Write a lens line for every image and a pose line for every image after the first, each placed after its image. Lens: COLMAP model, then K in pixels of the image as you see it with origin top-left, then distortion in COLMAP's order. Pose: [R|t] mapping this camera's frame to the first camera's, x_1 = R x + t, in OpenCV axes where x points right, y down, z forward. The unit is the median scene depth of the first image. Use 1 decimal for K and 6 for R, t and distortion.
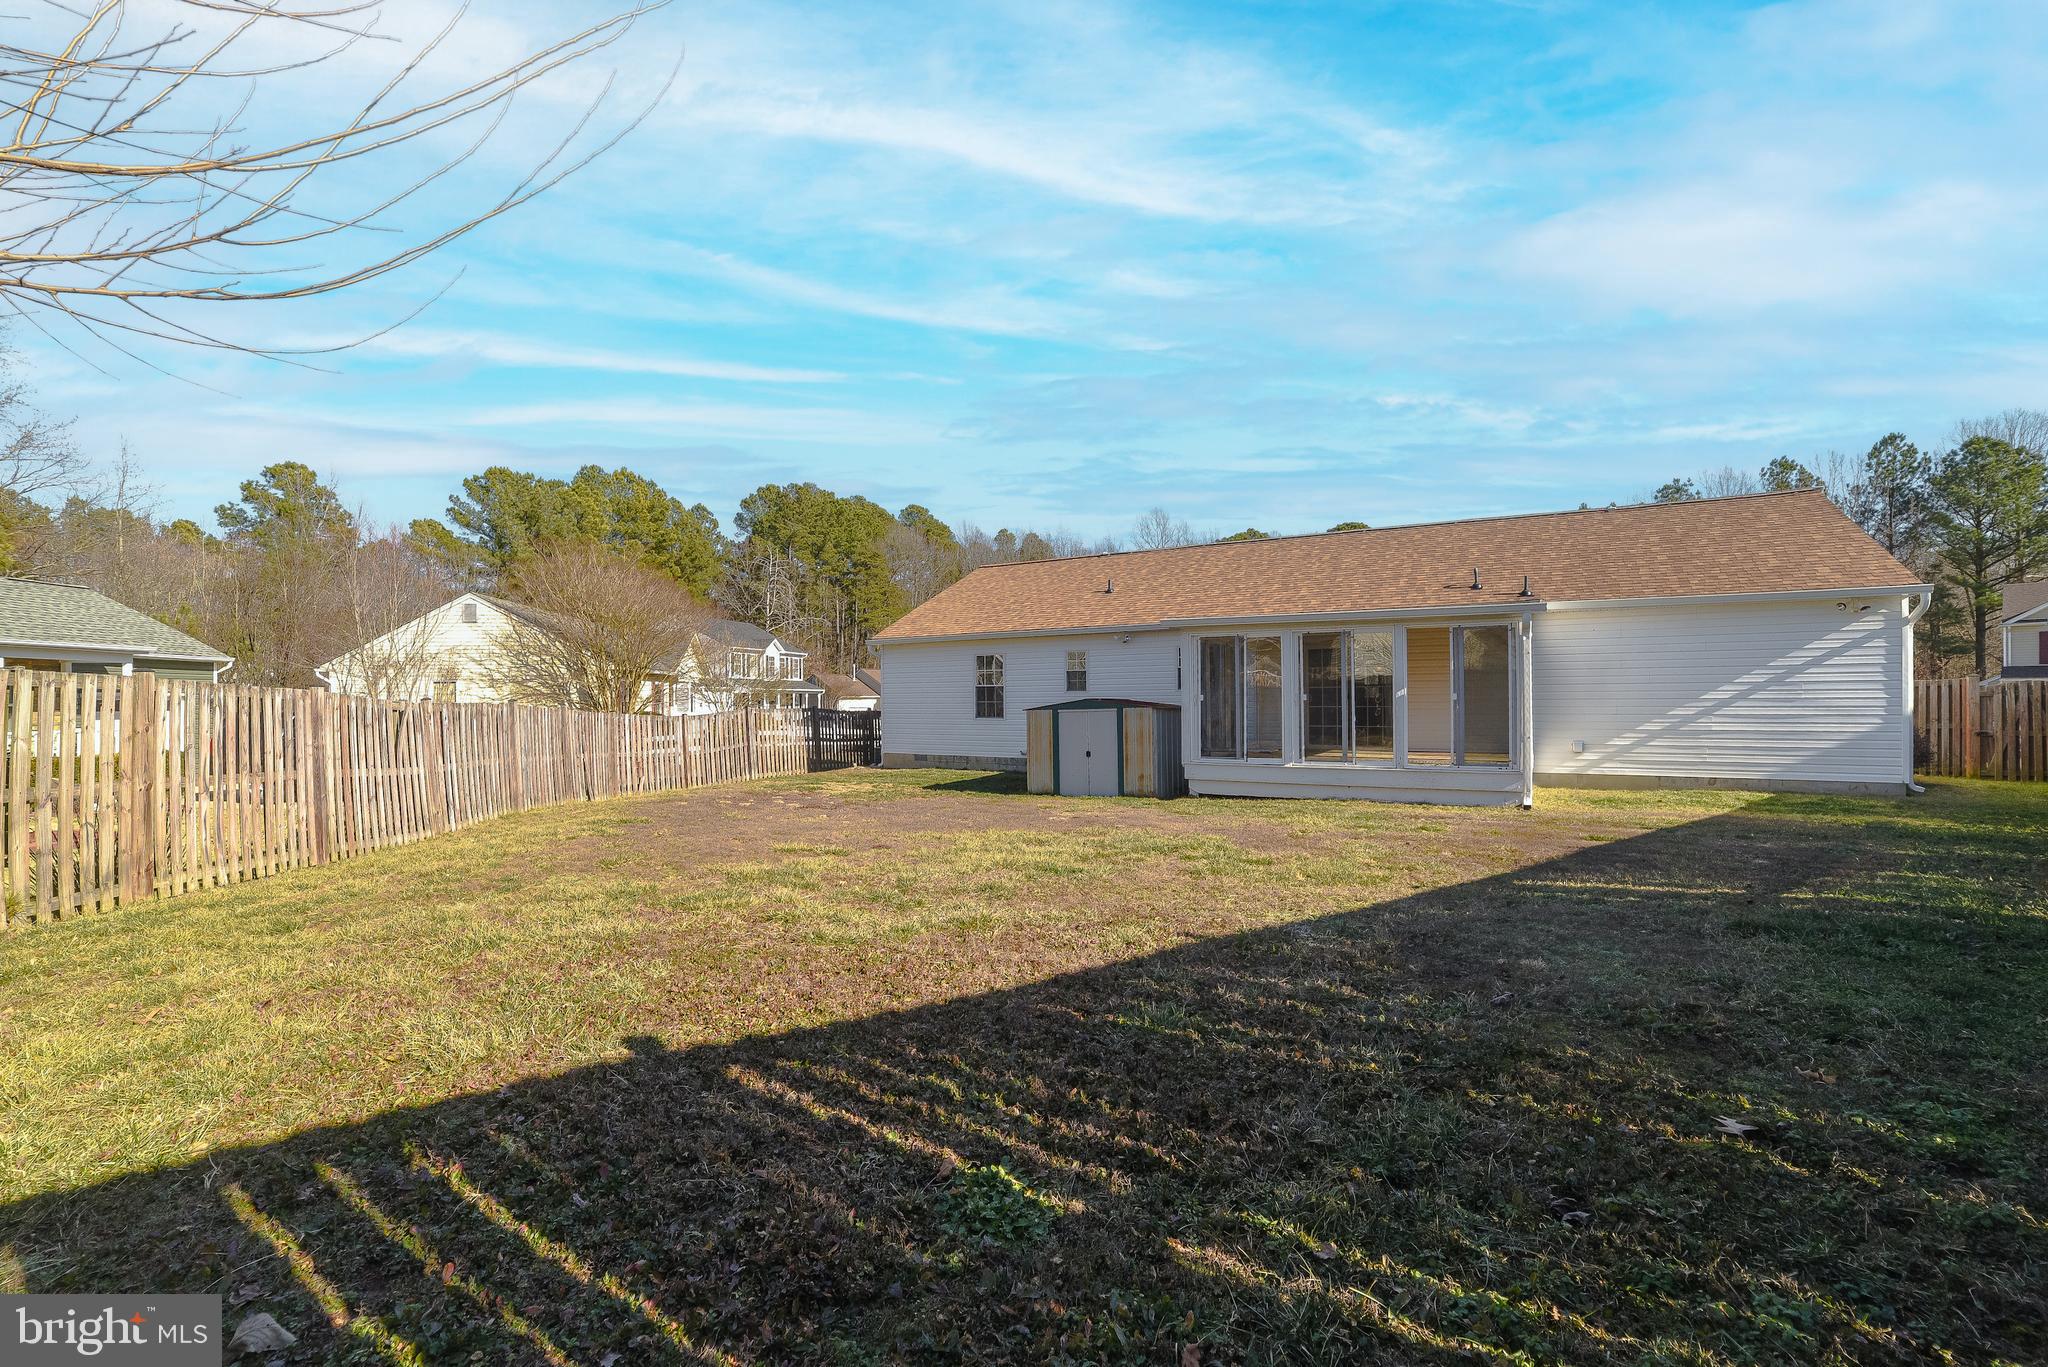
lens RADIAL K [[840.3, 0, 1033.5], [0, 840.3, 699.9], [0, 0, 1]] dist [-0.092685, 0.036558]
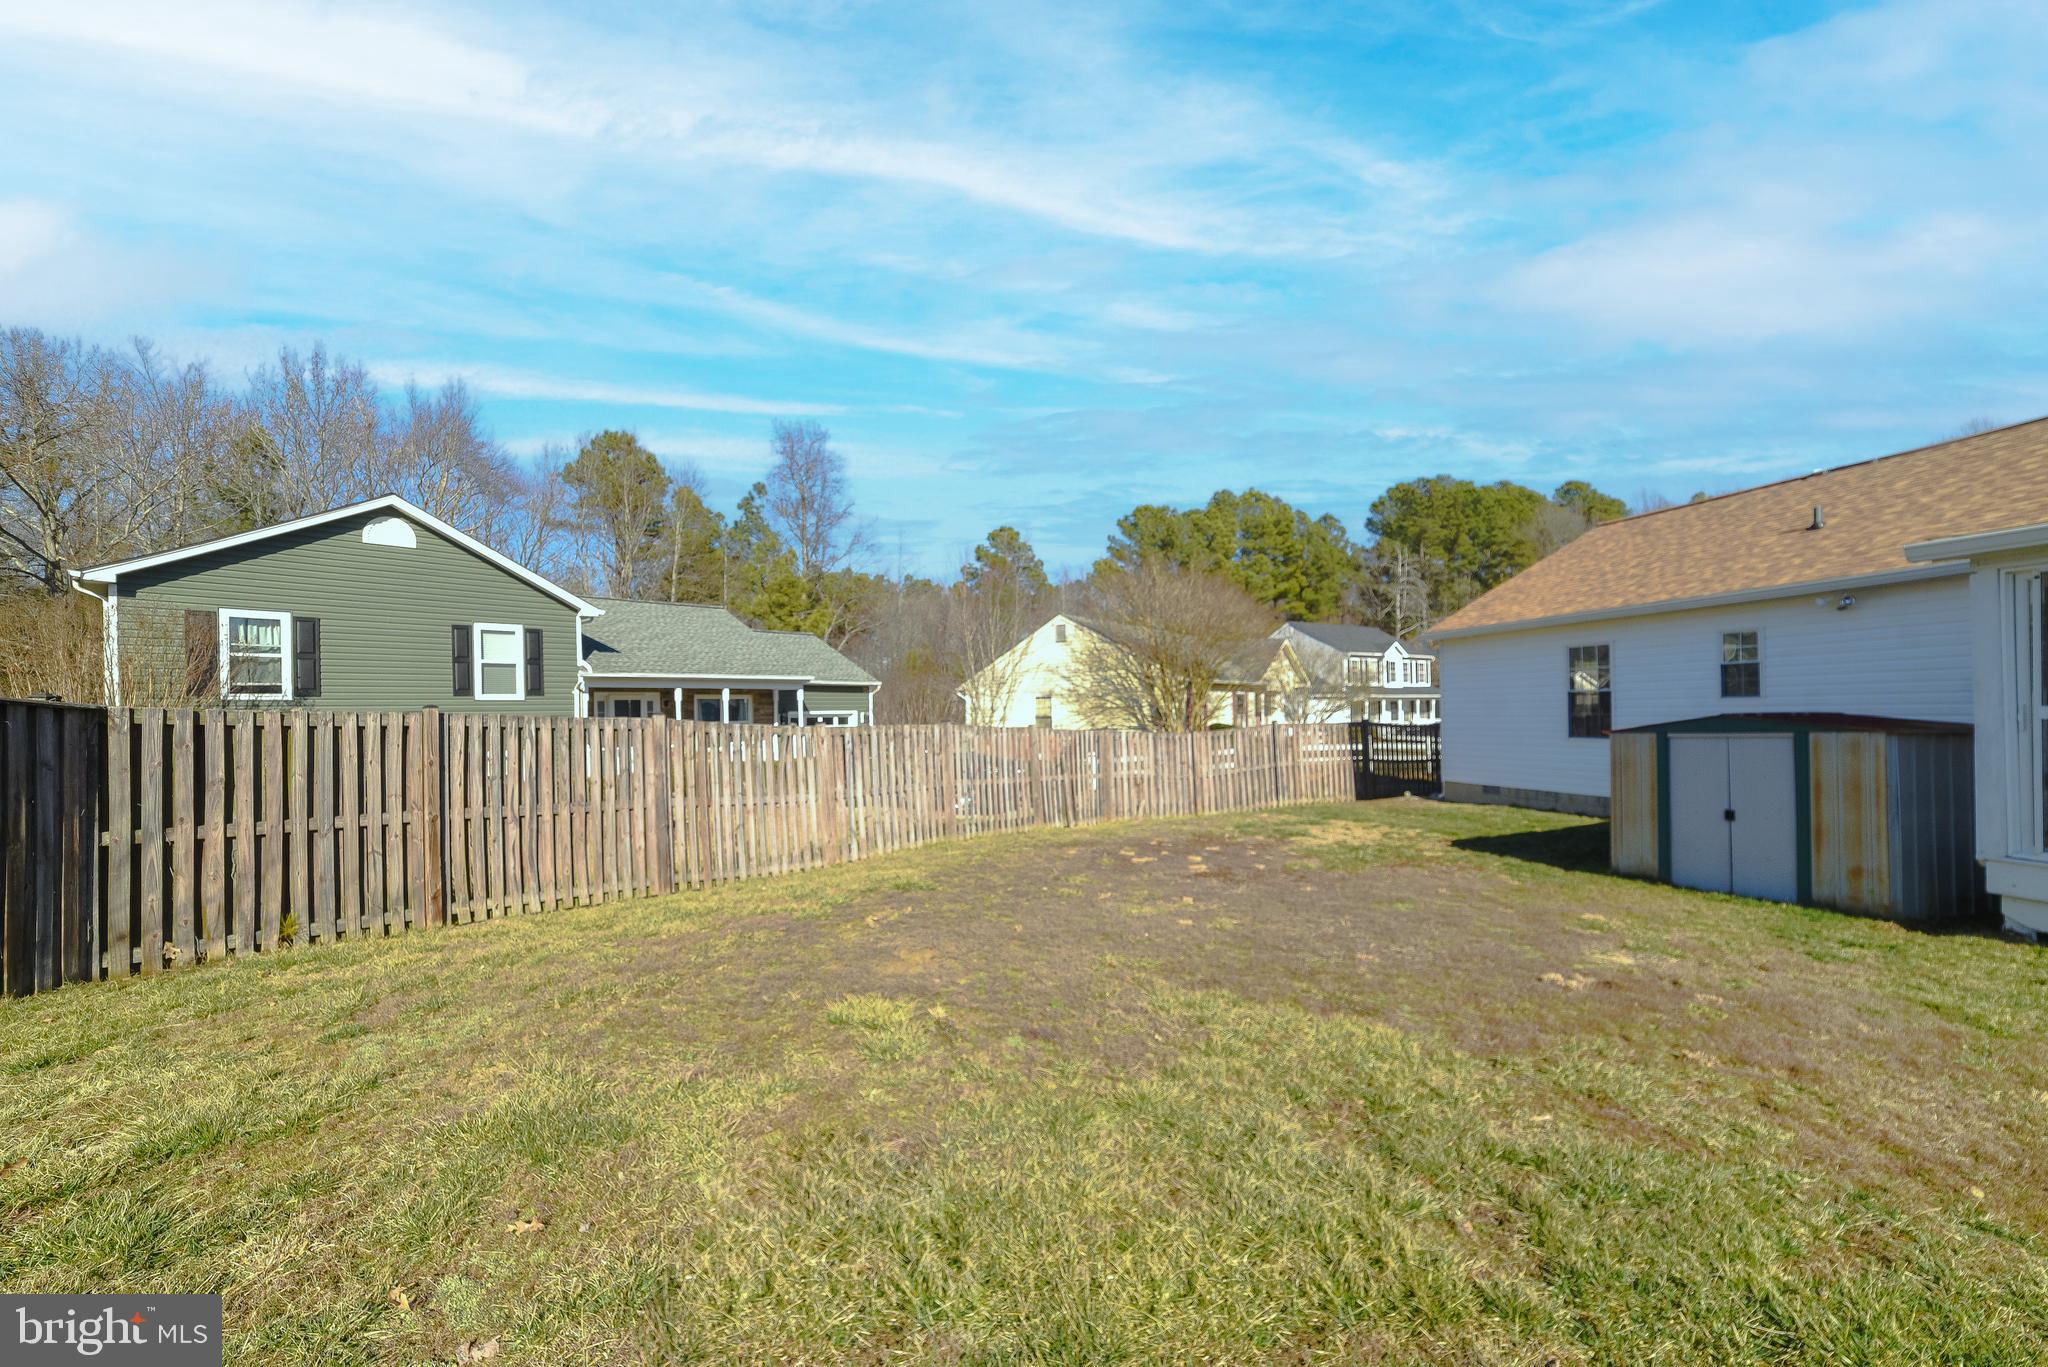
lens RADIAL K [[823.2, 0, 1057.7], [0, 823.2, 714.0], [0, 0, 1]] dist [-0.101490, 0.036929]
pose [[0.744485, -0.005384, -0.667617, 0.039727], [0.012242, 0.999909, 0.005588, -0.004931], [0.667526, -0.012333, 0.744484, 0.170891]]
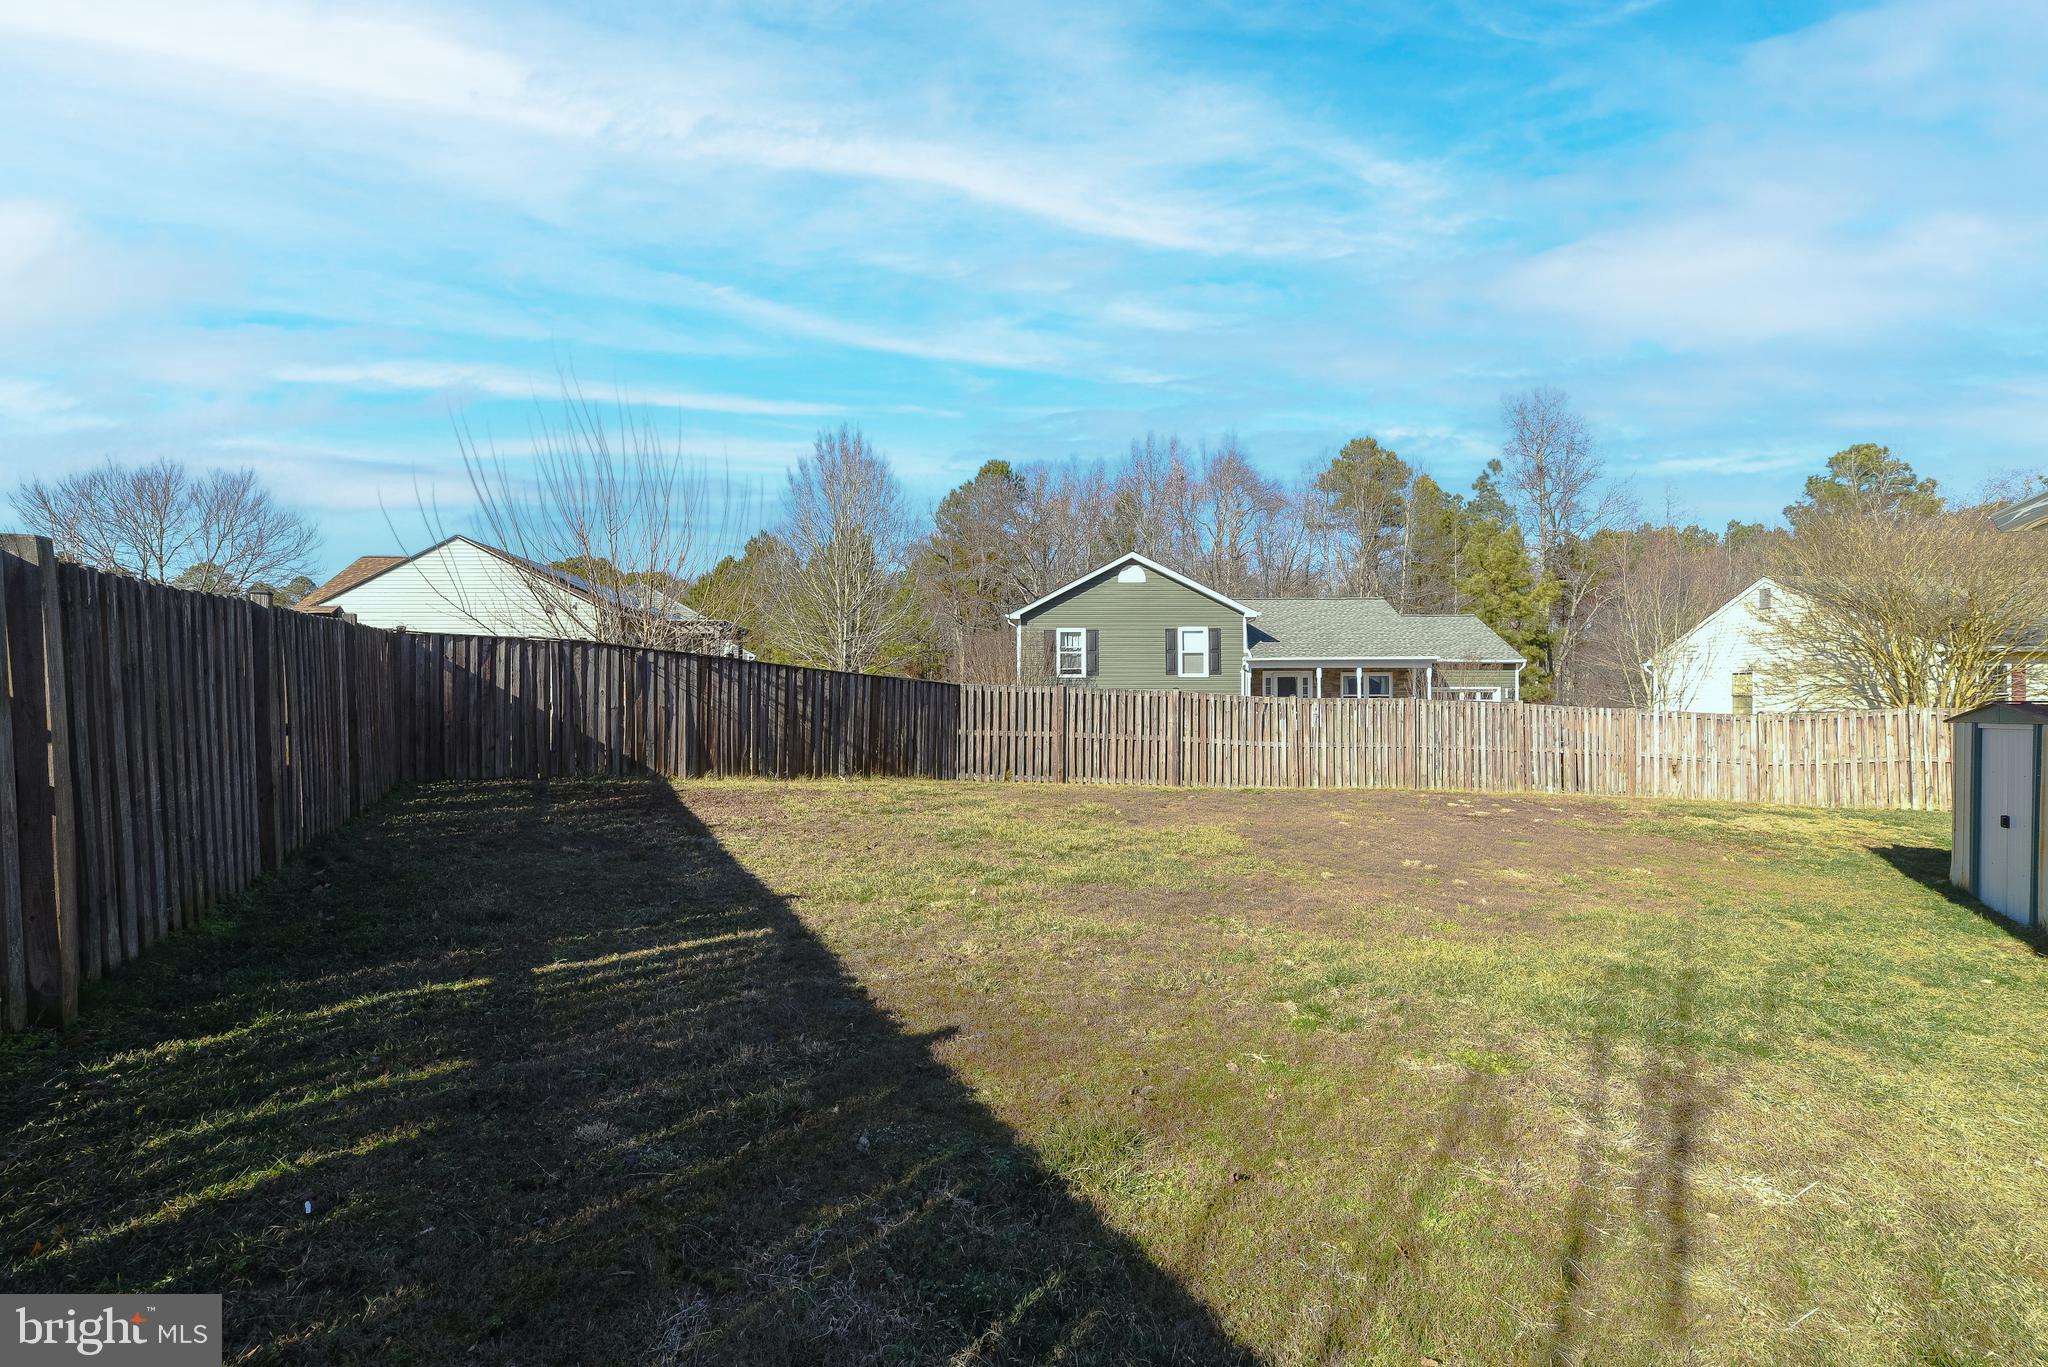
lens RADIAL K [[823.2, 0, 1057.7], [0, 823.2, 714.0], [0, 0, 1]] dist [-0.101490, 0.036929]
pose [[-0.089583, 0.032295, -0.995456, 0.271951], [0.003463, 0.999478, 0.032113, -0.006005], [0.995973, -0.000571, -0.089648, 0.263229]]
